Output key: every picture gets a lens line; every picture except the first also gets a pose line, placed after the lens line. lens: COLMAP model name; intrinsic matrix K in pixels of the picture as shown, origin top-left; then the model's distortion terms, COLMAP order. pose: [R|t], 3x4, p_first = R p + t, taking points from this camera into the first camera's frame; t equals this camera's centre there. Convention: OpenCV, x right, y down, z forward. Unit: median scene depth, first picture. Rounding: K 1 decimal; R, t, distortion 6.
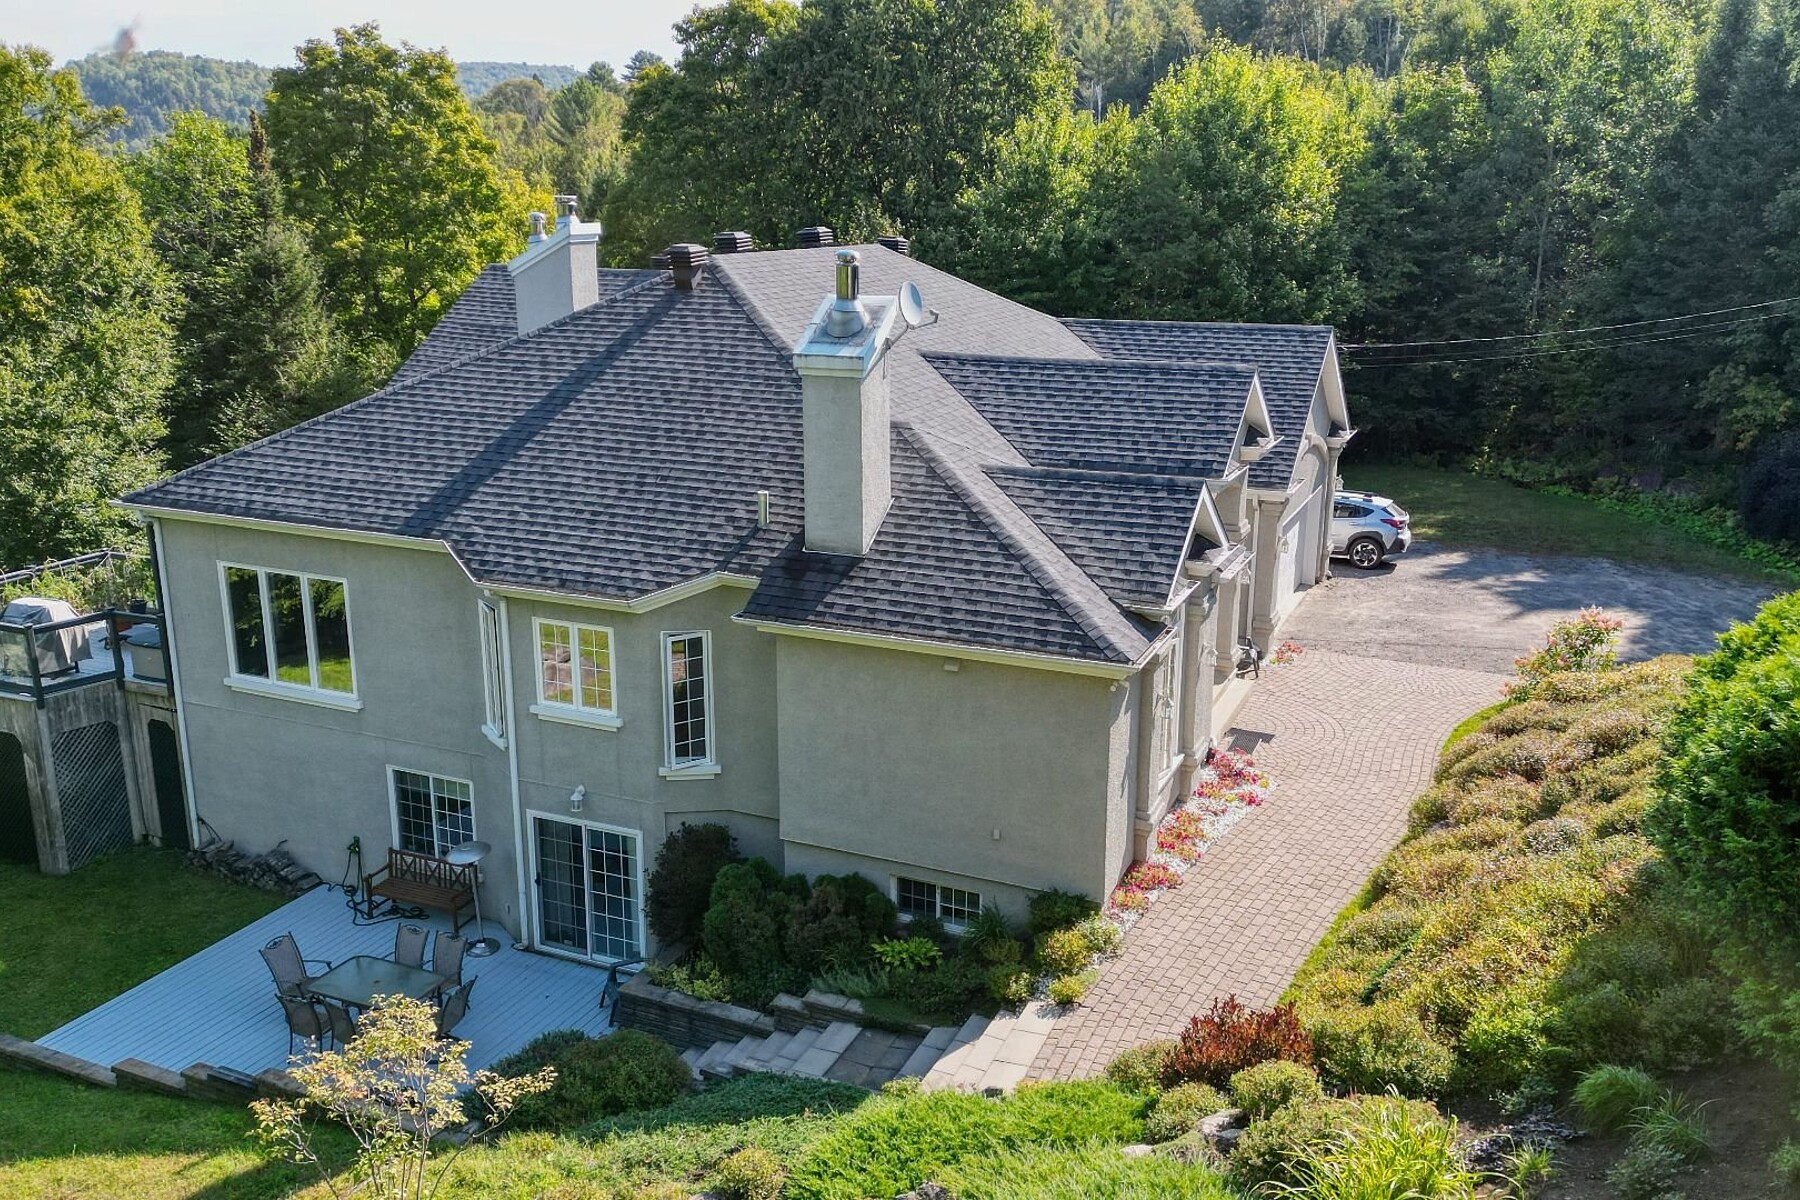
lens RADIAL K [[1491.5, 0, 897.7], [0, 1491.5, 593.6], [0, 0, 1]] dist [0.110589, -0.121224]
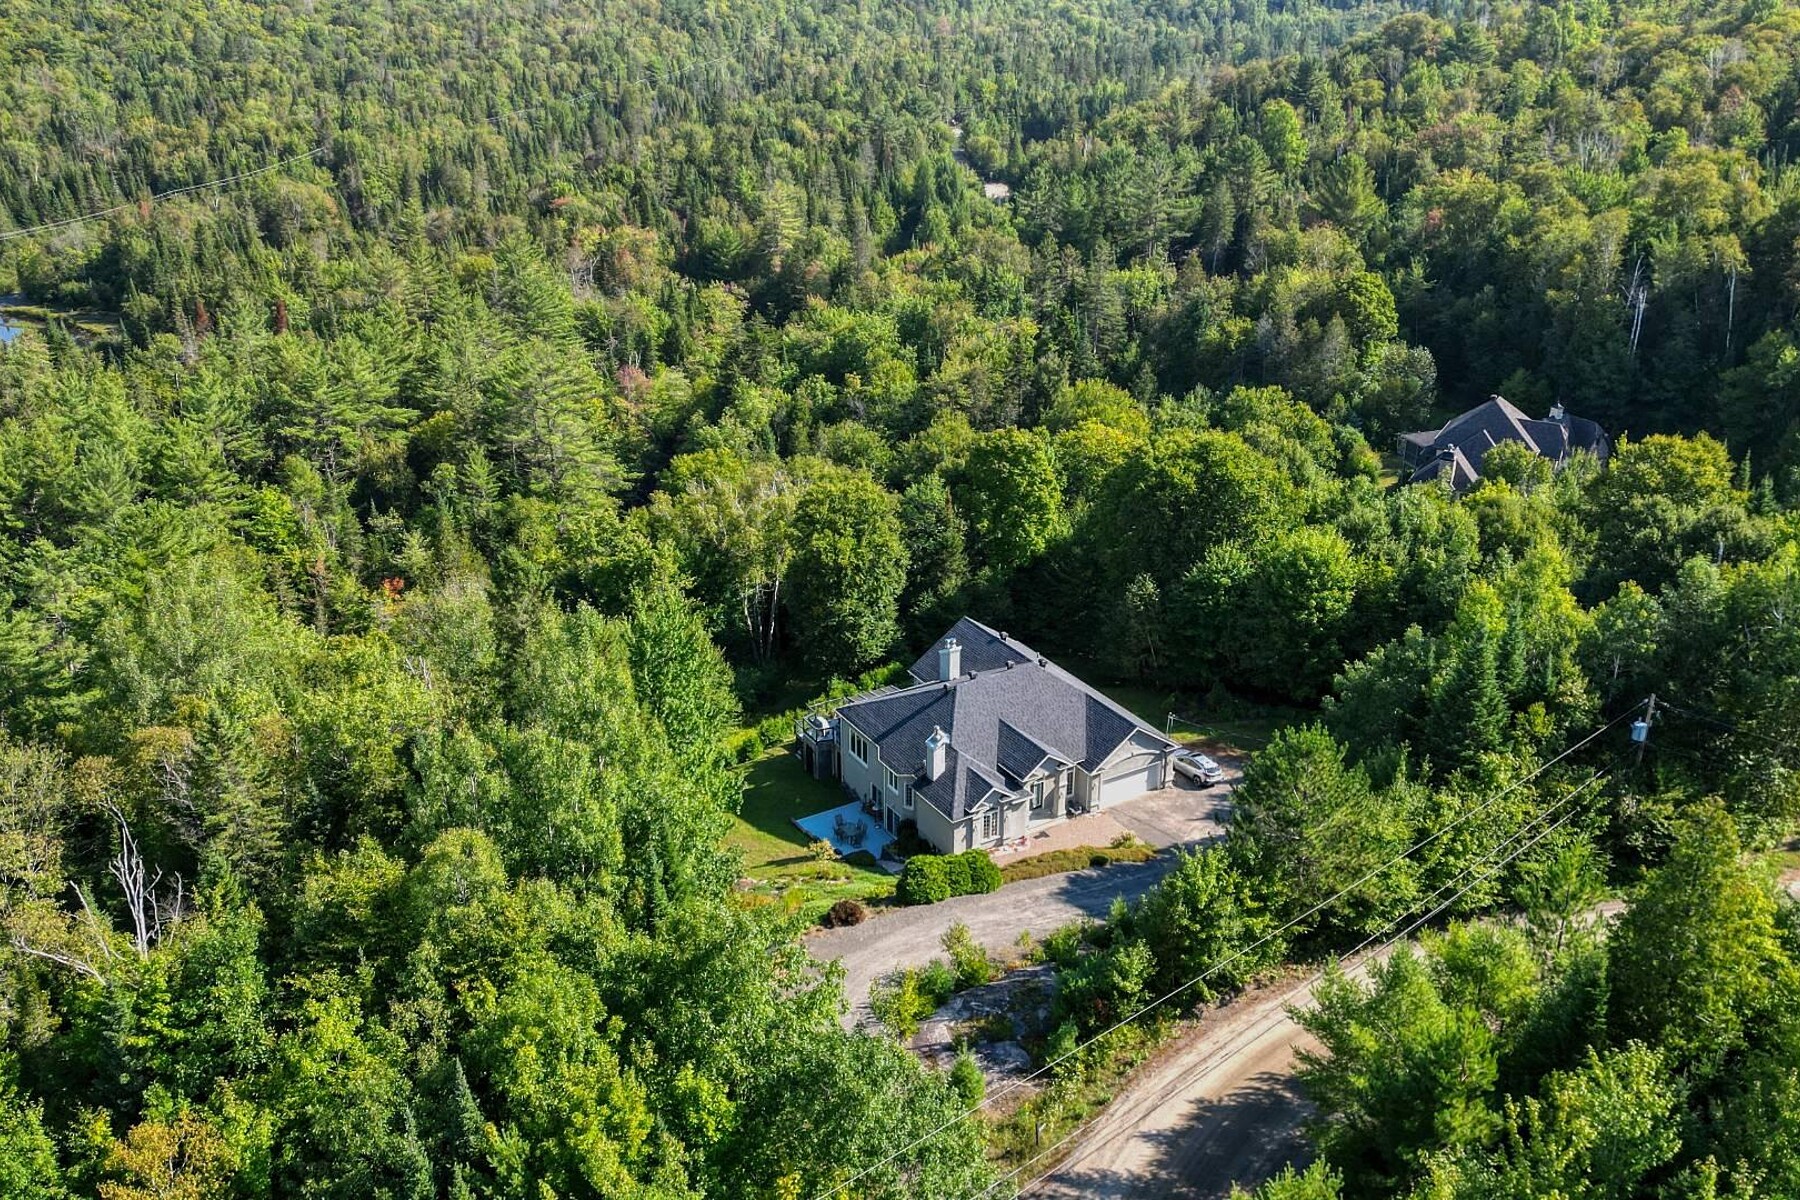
lens RADIAL K [[1491.5, 0, 897.7], [0, 1491.5, 593.6], [0, 0, 1]] dist [0.110589, -0.121224]
pose [[0.820498, 0.225068, -0.525478, 1.809517], [-0.147393, 0.971444, 0.185936, -1.183956], [0.552321, -0.075108, 0.830241, -2.443238]]
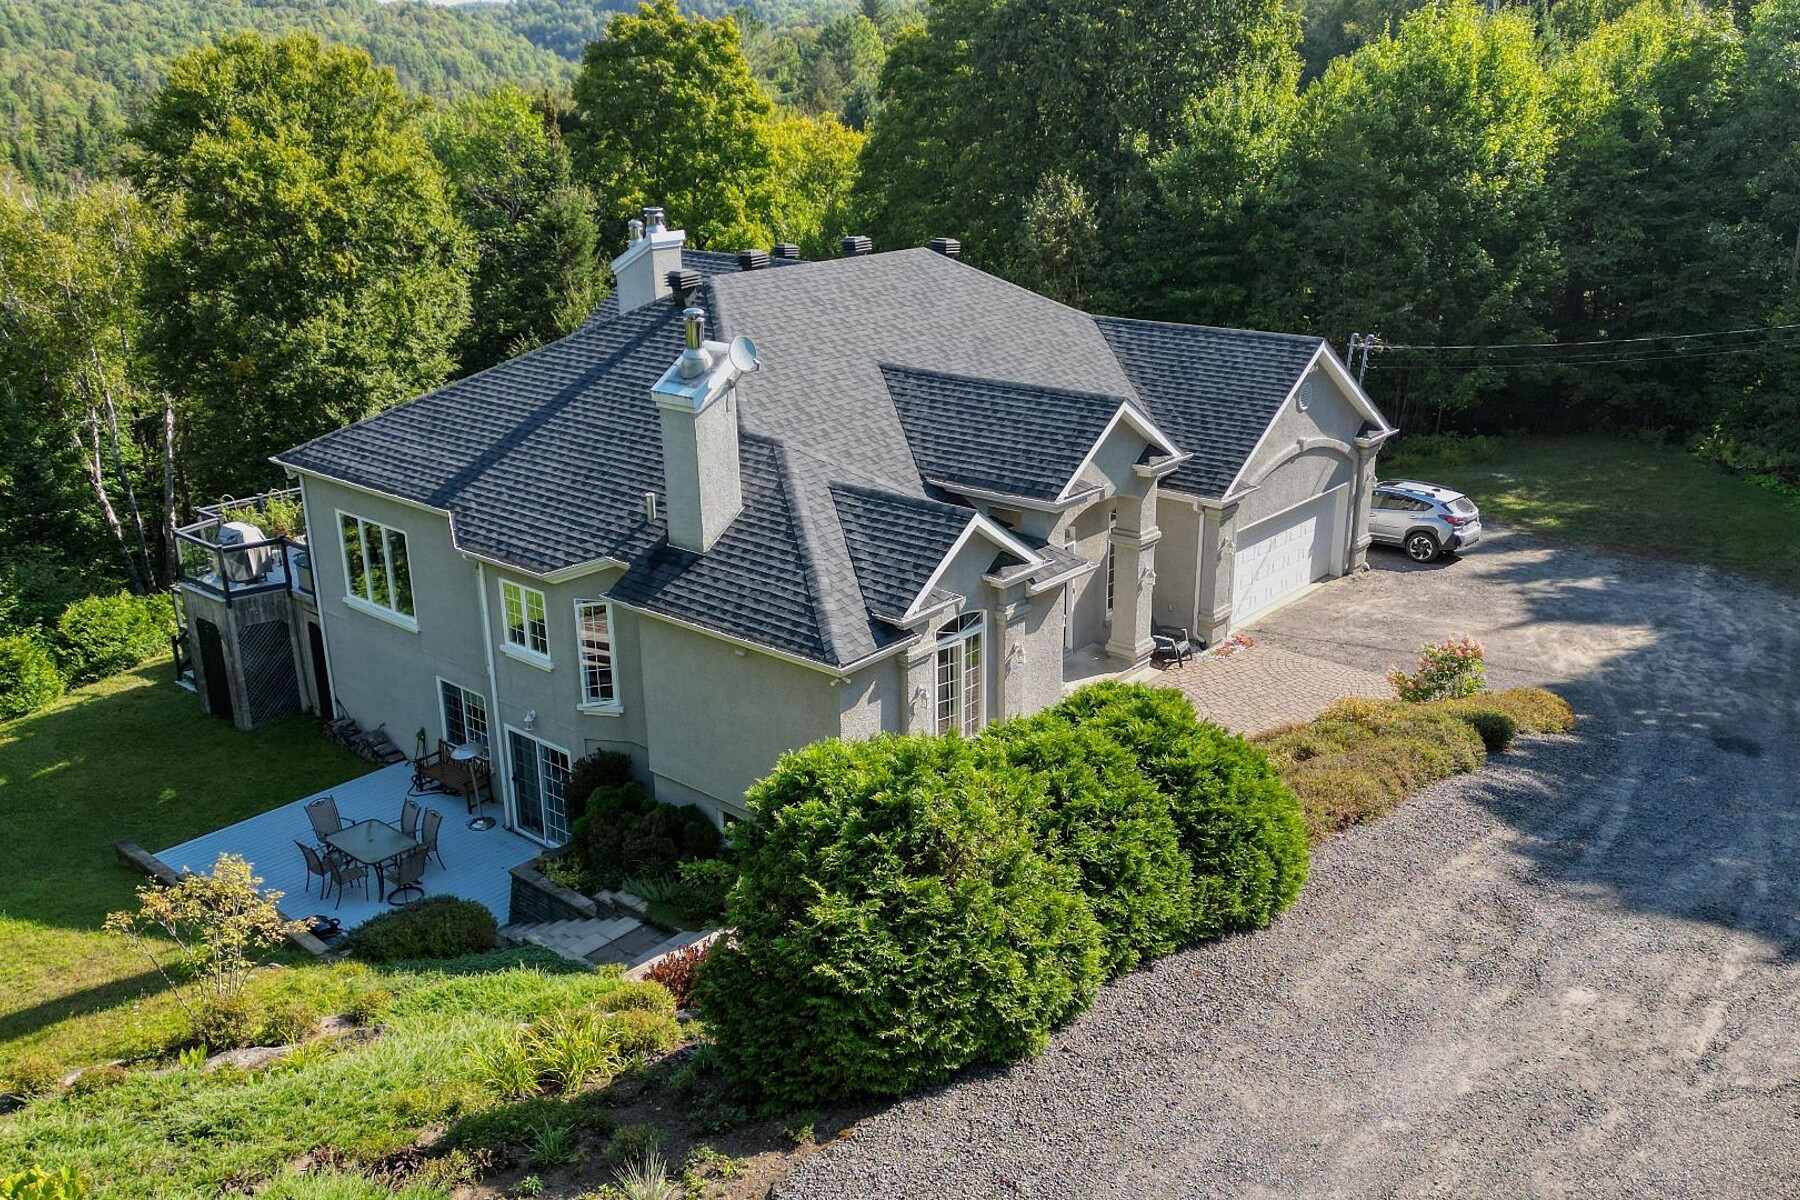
lens RADIAL K [[1491.5, 0, 897.7], [0, 1491.5, 593.6], [0, 0, 1]] dist [0.110589, -0.121224]
pose [[0.957381, 0.080639, -0.277342, 0.359361], [-0.061238, 0.995076, 0.077935, -0.074616], [0.282261, -0.057630, 0.957605, -0.110811]]
